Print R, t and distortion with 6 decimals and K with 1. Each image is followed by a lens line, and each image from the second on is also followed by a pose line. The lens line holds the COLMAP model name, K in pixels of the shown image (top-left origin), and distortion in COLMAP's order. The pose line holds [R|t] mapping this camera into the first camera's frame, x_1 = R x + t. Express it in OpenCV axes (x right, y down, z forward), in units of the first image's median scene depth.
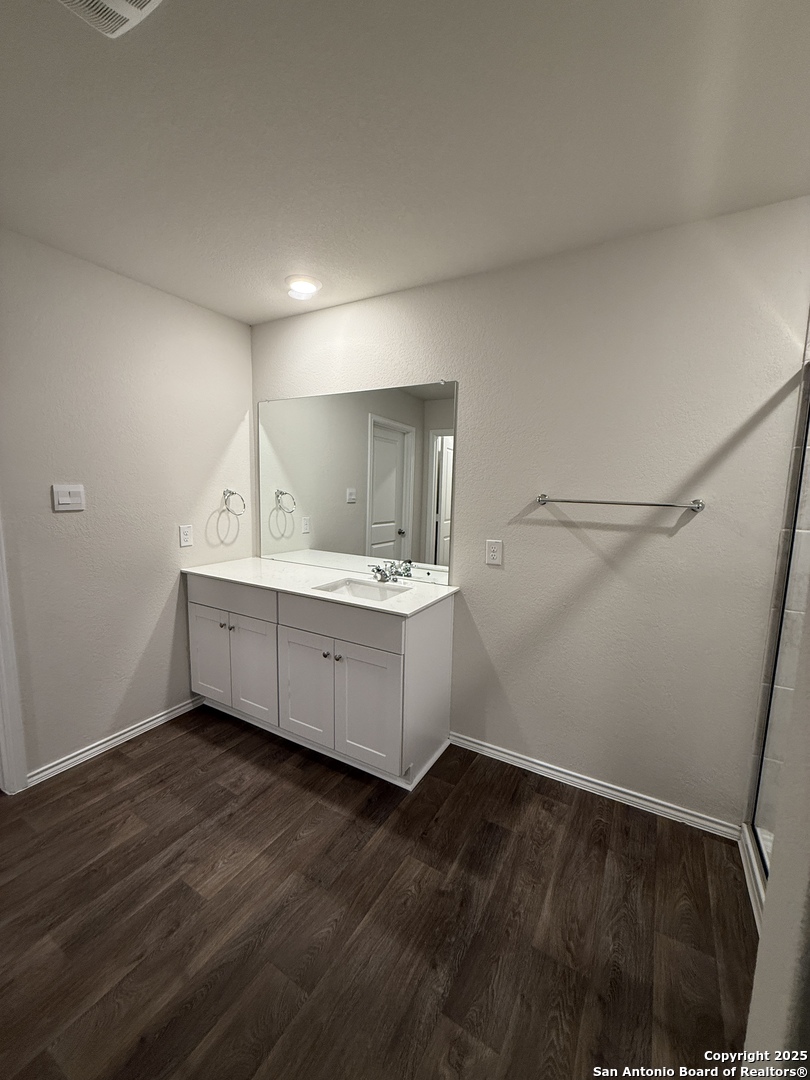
lens RADIAL K [[430.9, 0, 404.2], [0, 430.9, 538.0], [0, 0, 1]] dist [0.000694, -0.000166]
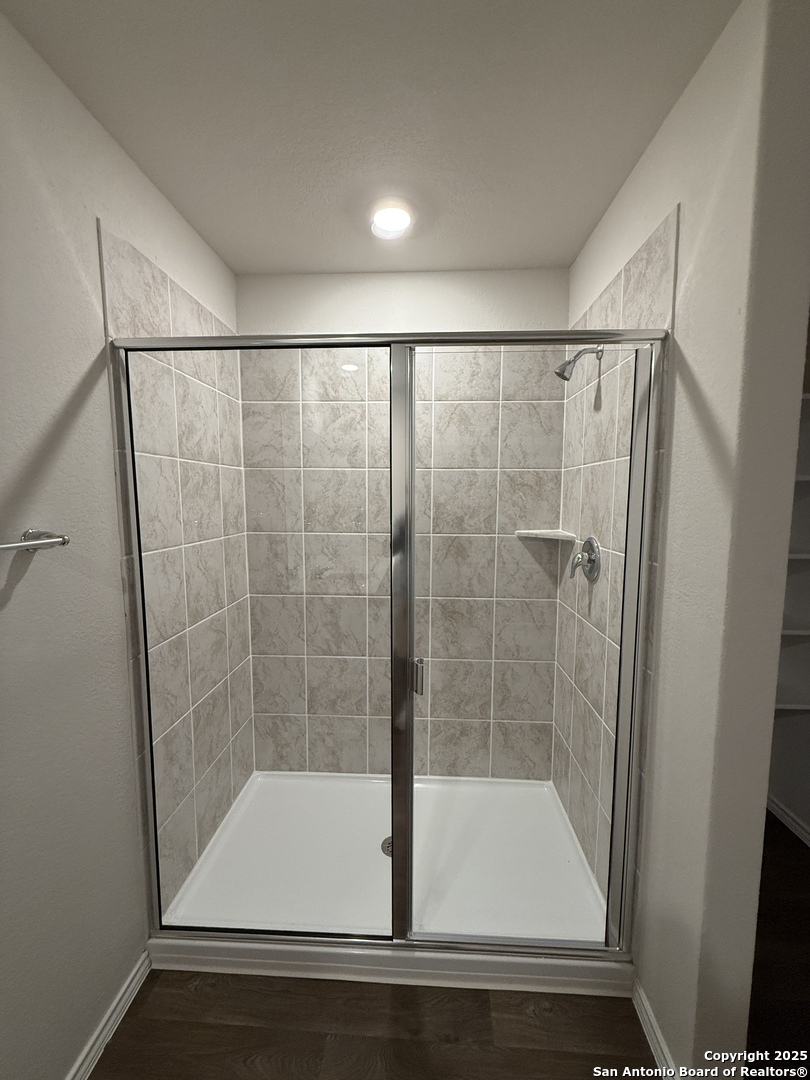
lens RADIAL K [[430.2, 0, 406.9], [0, 430.2, 539.1], [0, 0, 1]] dist [0.000027, 0.000077]
pose [[-0.461497, -0.110781, 0.880198, -0.016513], [0.102158, 0.978936, 0.176771, -0.120544], [-0.881240, 0.171499, -0.440459, 0.792095]]
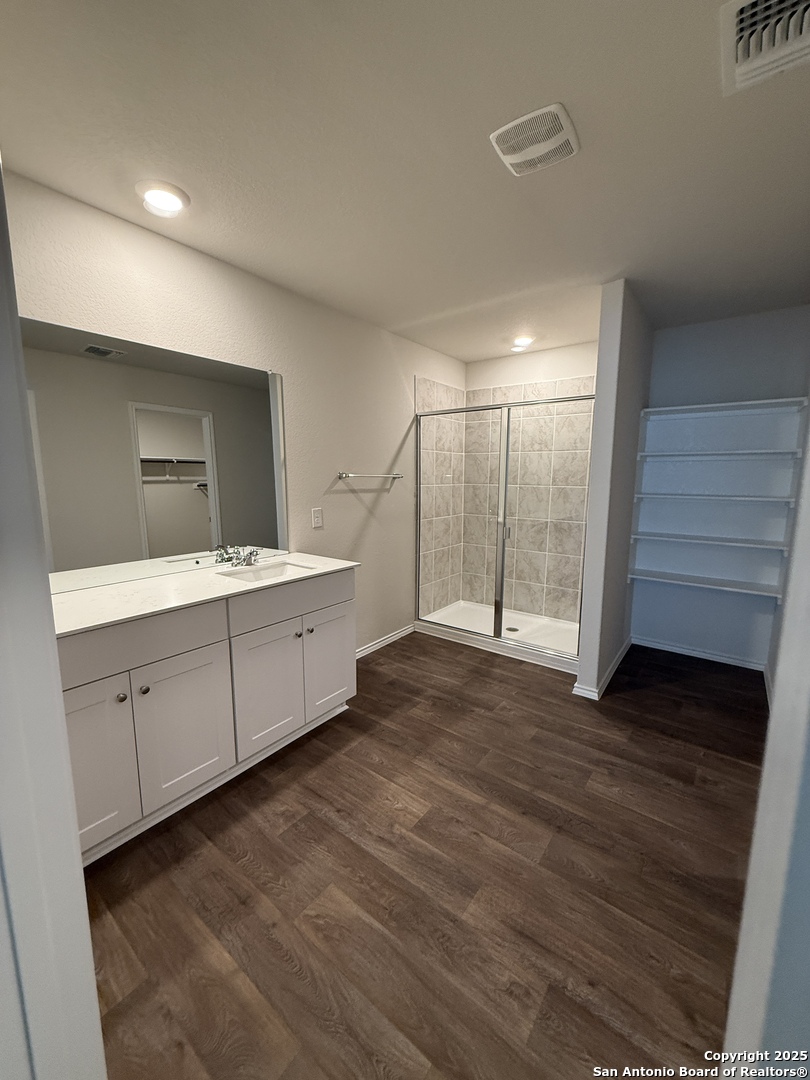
lens RADIAL K [[430.2, 0, 406.9], [0, 430.2, 539.1], [0, 0, 1]] dist [0.000027, 0.000077]
pose [[0.118877, -0.163894, 0.979289, -1.263540], [0.124887, 0.980918, 0.149007, -0.076788], [-0.985024, 0.104587, 0.137077, 0.677708]]
